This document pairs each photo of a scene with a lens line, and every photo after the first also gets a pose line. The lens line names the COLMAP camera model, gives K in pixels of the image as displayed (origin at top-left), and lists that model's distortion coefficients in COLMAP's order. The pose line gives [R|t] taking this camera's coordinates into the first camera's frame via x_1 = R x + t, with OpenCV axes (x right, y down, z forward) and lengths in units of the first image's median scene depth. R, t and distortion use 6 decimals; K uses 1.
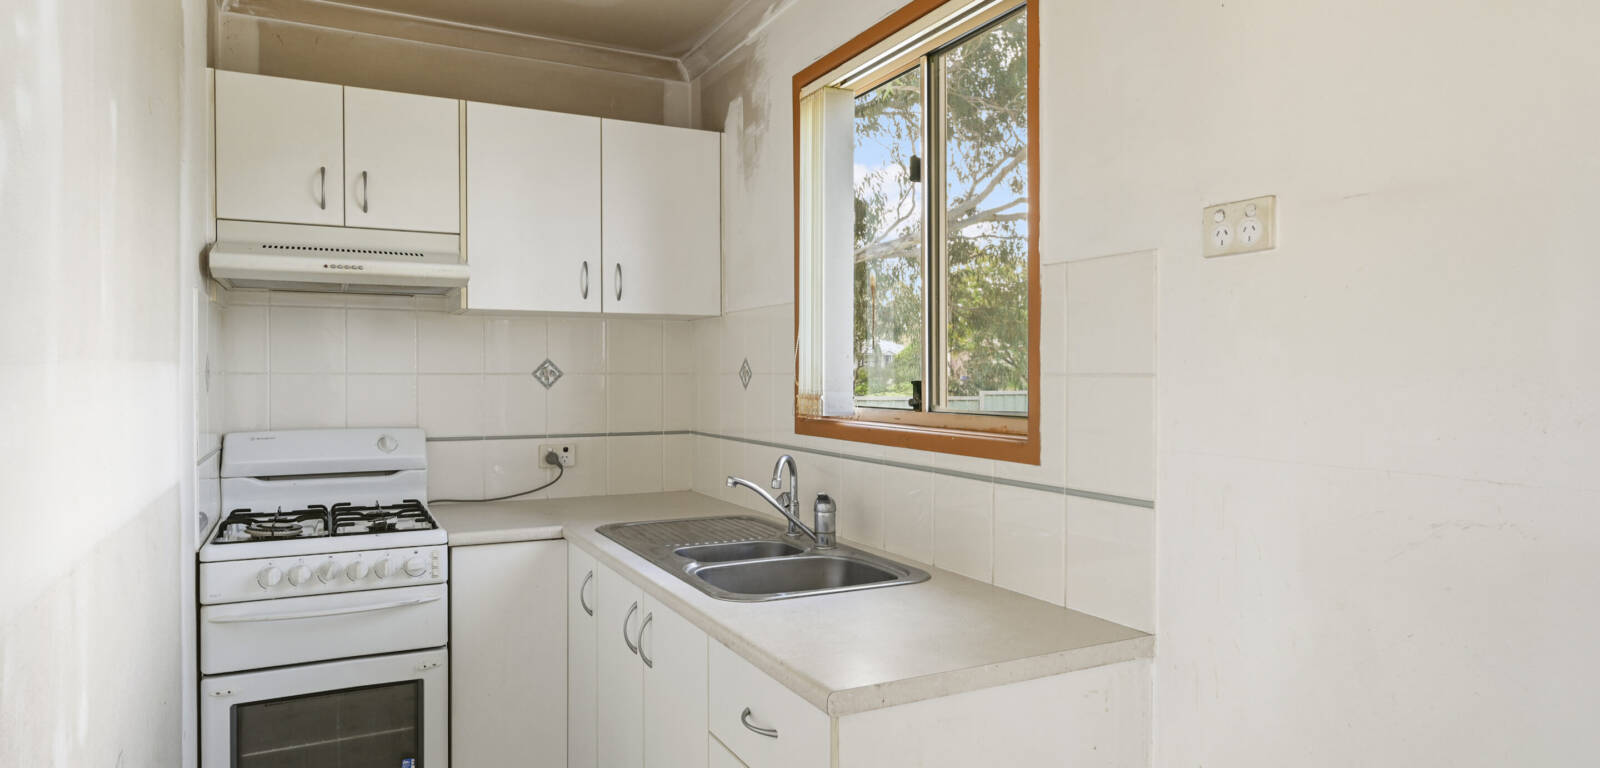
lens RADIAL K [[932.2, 0, 800.0], [0, 932.2, 384.0], [0, 0, 1]] dist [0.001217, 0.000460]
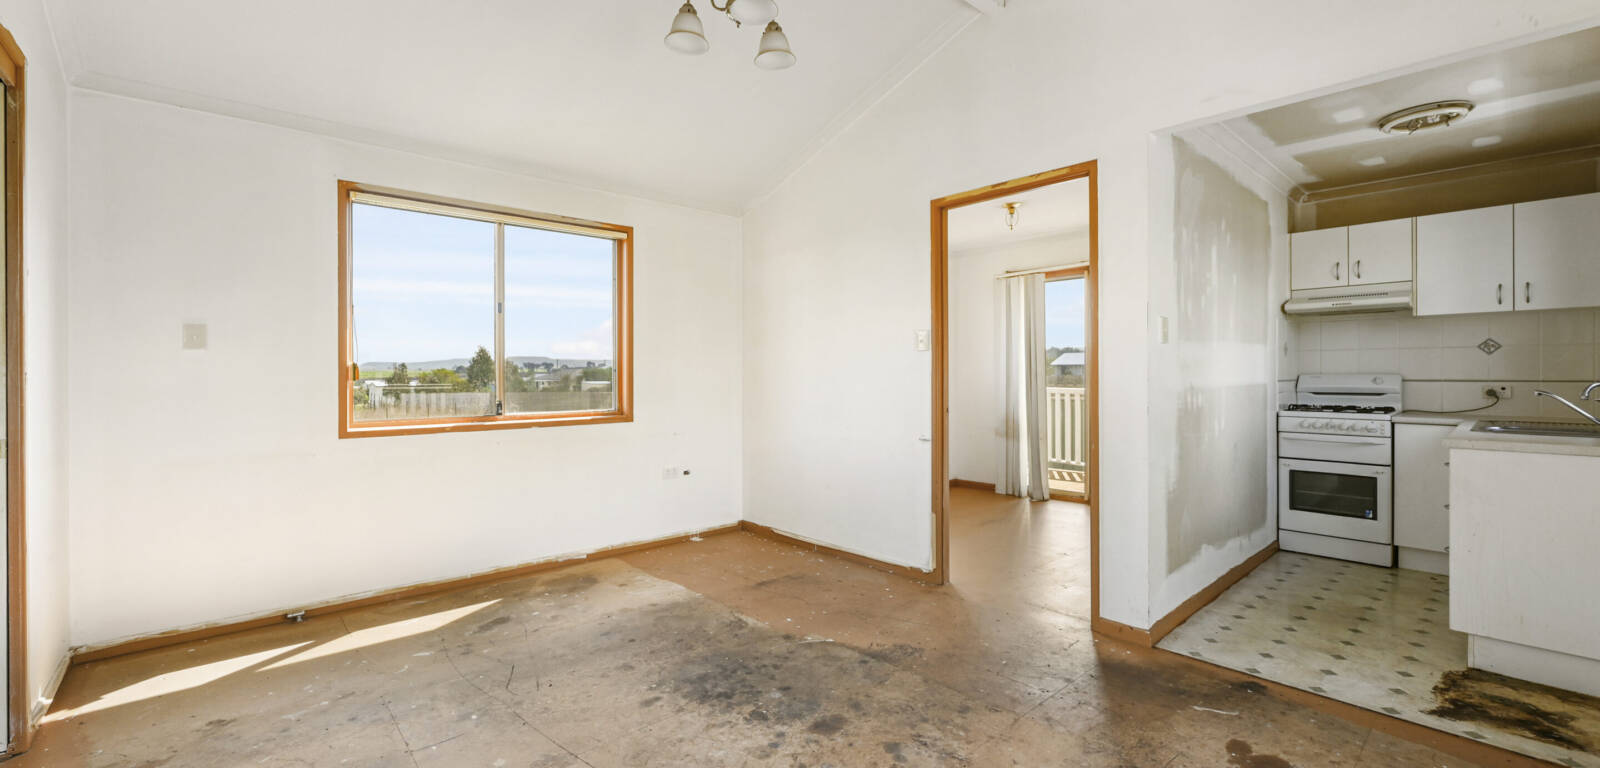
lens RADIAL K [[645.6, 0, 798.9], [0, 645.6, 376.9], [0, 0, 1]] dist [0.001228, -0.000135]
pose [[0.253286, 0.004400, -0.967381, 0.734637], [-0.007283, 0.999970, 0.002641, 0.066520], [0.967364, 0.006376, 0.253311, -0.748395]]
